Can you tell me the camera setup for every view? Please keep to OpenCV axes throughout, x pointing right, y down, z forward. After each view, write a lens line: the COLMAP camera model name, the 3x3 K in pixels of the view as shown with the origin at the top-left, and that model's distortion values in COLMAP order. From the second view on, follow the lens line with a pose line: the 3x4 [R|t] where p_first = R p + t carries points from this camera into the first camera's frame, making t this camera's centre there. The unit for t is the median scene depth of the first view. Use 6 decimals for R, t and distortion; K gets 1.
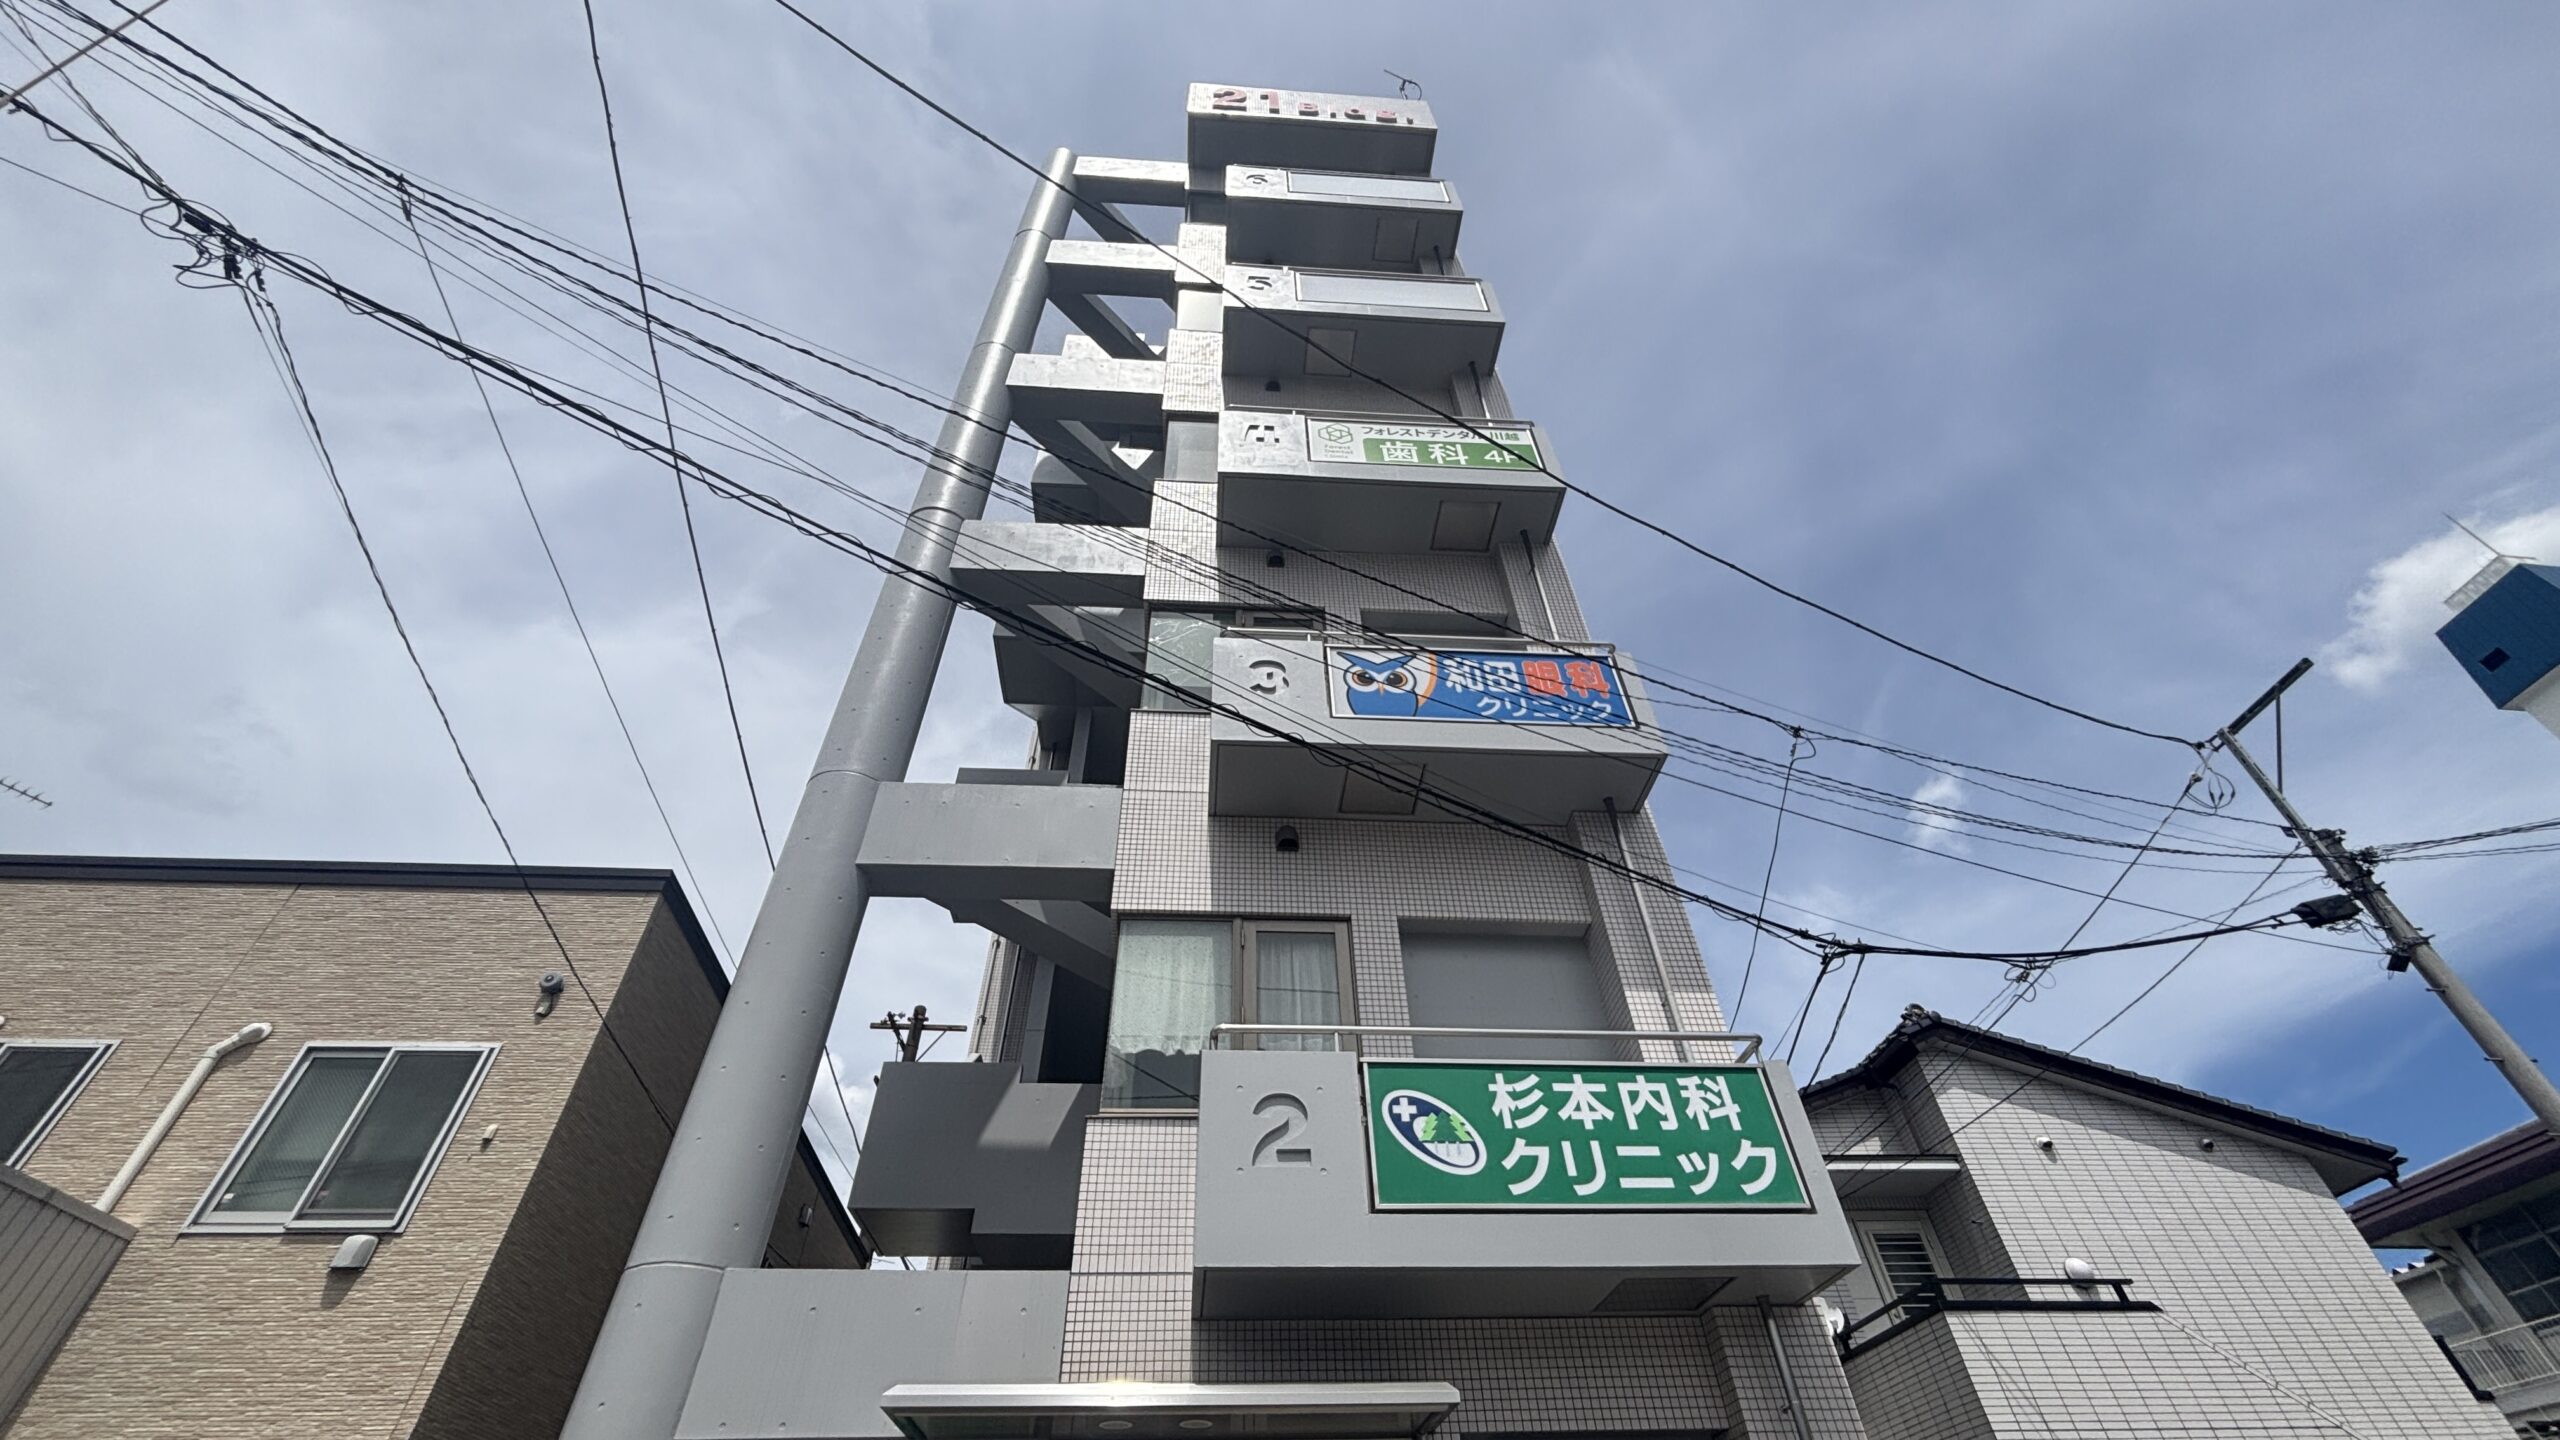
lens RADIAL K [[1033.1, 0, 1280.0], [0, 1033.1, 720.0], [0, 0, 1]] dist [0.001143, 0.000023]
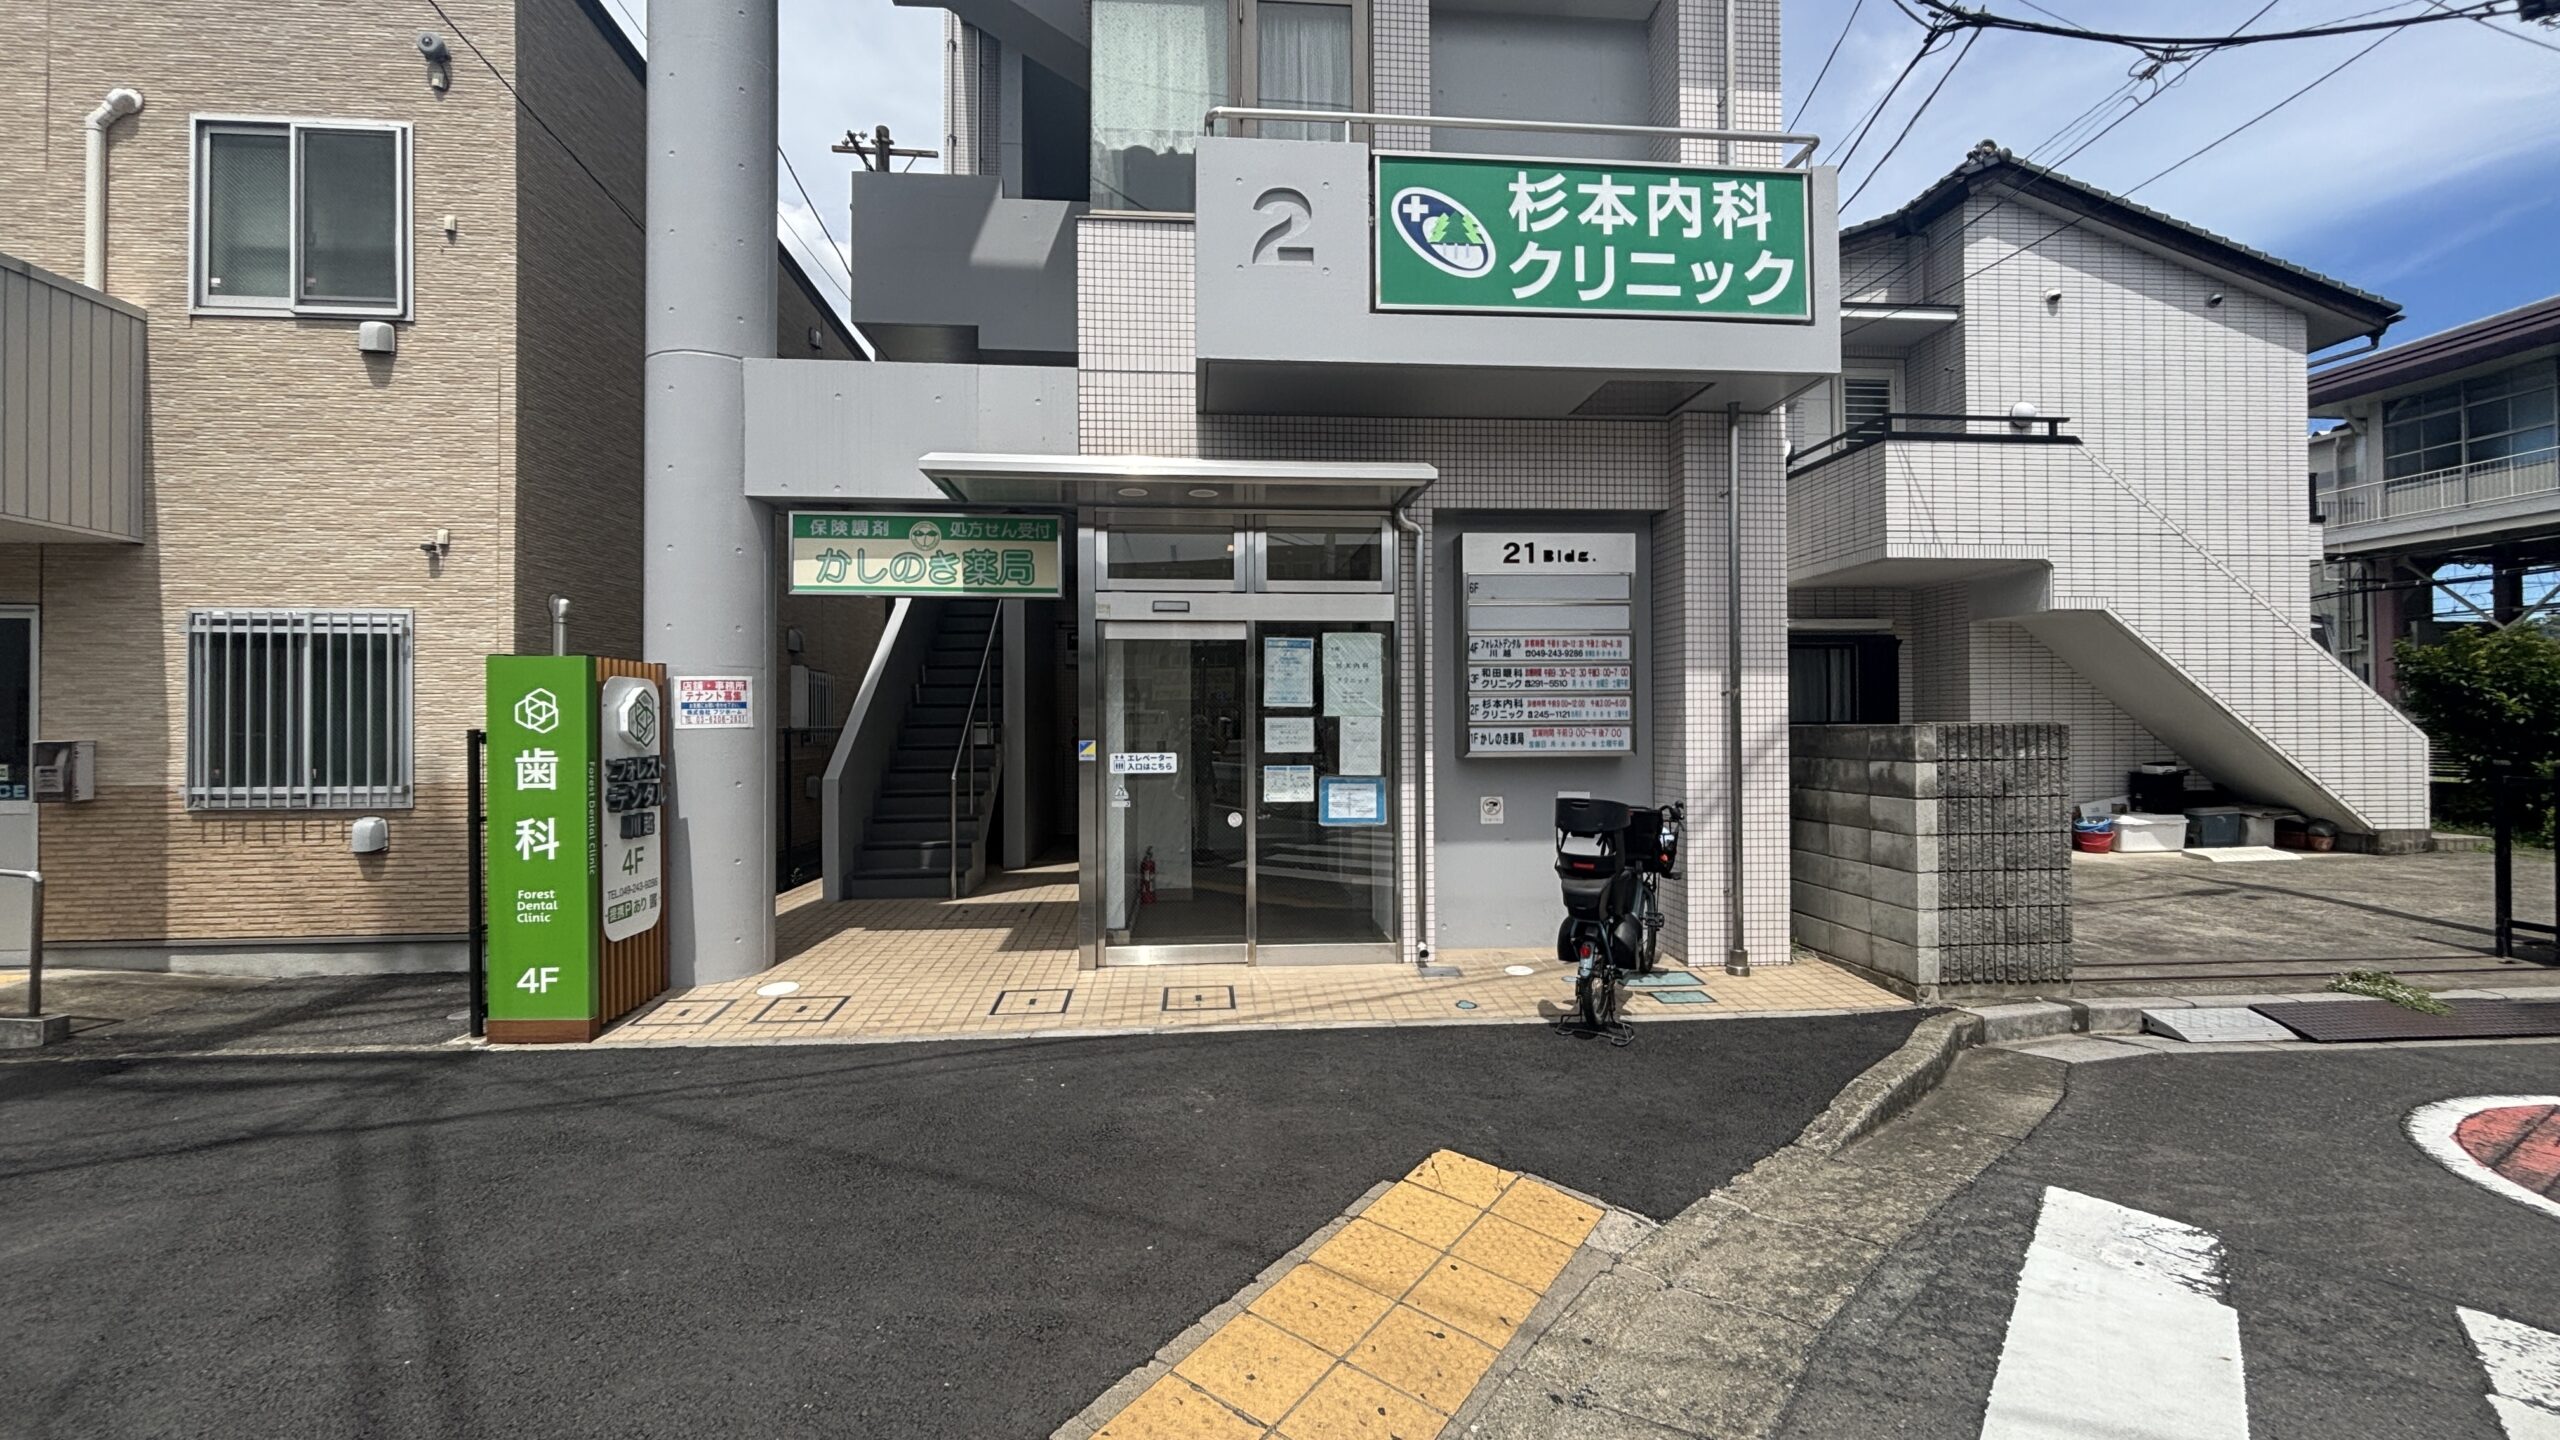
lens RADIAL K [[1021.8, 0, 1280.0], [0, 1021.8, 720.0], [0, 0, 1]] dist [-0.003971, 0.003077]
pose [[0.999836, 0.016392, 0.007667, -0.001341], [-0.017212, 0.730649, 0.682536, 0.083197], [0.005586, -0.682557, 0.730811, 0.007748]]
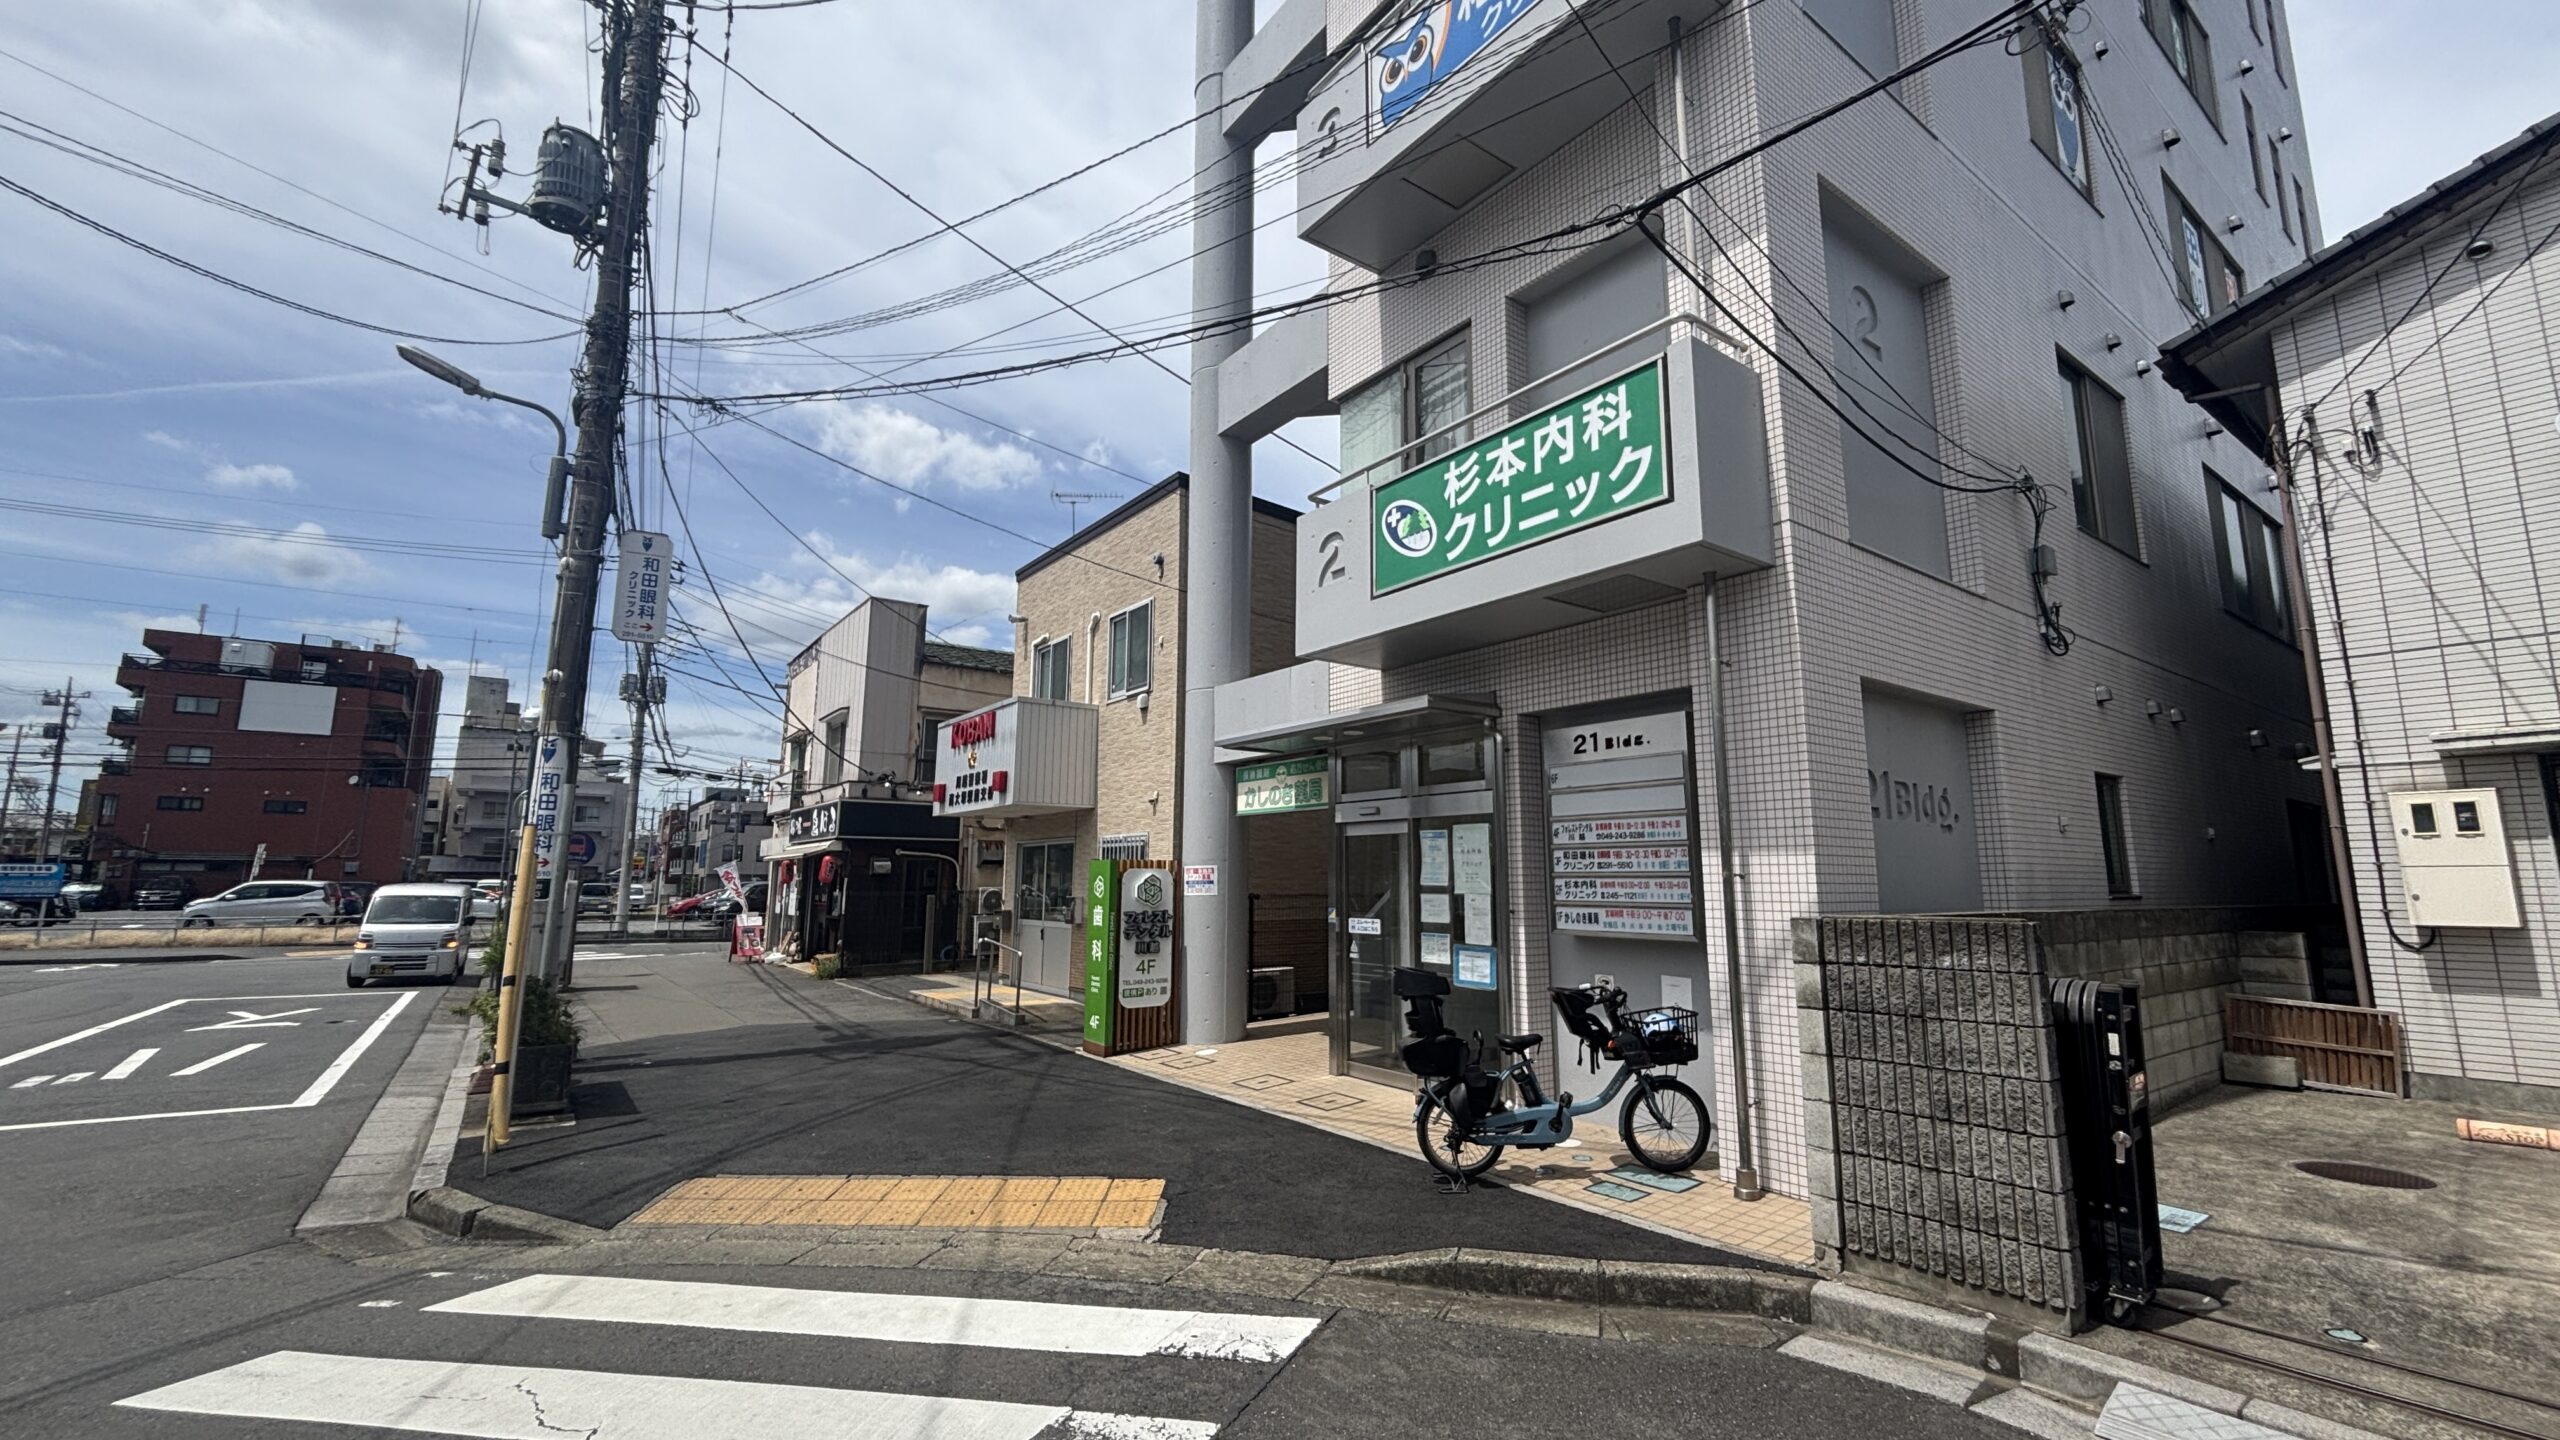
lens RADIAL K [[1032.7, 0, 1280.0], [0, 1032.7, 720.0], [0, 0, 1]] dist [0.061029, 0.000073]
pose [[0.530704, -0.109416, -0.840465, 1.046950], [0.573133, 0.776867, 0.260762, 0.152090], [0.624398, -0.620085, 0.474996, 0.147283]]
